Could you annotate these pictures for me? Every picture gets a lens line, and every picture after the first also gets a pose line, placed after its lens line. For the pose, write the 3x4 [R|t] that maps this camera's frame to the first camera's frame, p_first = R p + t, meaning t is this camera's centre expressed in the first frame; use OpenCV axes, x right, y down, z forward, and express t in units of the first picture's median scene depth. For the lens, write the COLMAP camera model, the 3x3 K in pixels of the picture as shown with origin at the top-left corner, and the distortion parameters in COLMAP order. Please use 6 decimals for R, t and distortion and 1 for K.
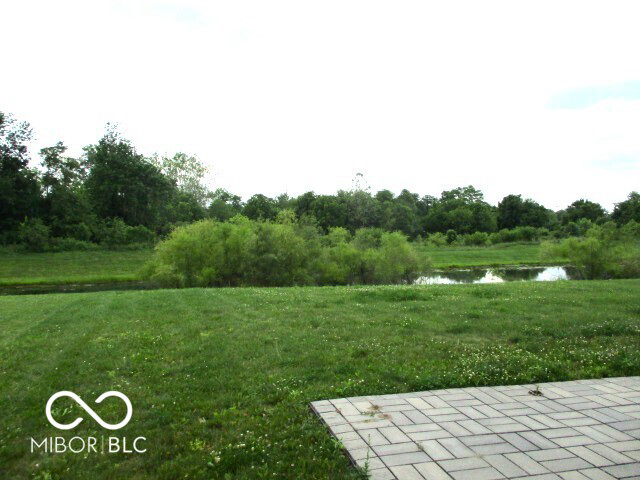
lens RADIAL K [[540.5, 0, 320.0], [0, 540.5, 240.1], [0, 0, 1]] dist [-0.013660, 0.002714]
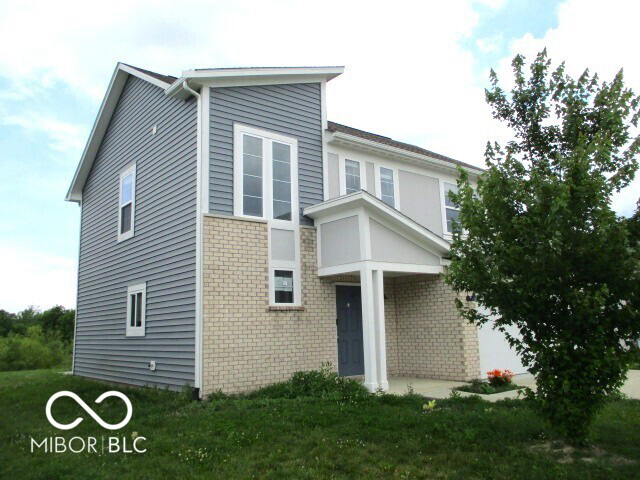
lens RADIAL K [[540.5, 0, 320.3], [0, 540.5, 239.7], [0, 0, 1]] dist [-0.013660, 0.002714]
pose [[0.909125, 0.028262, 0.415565, 0.016175], [0.056029, 0.980330, -0.189245, 0.020634], [-0.412739, 0.195331, 0.889659, -0.414088]]
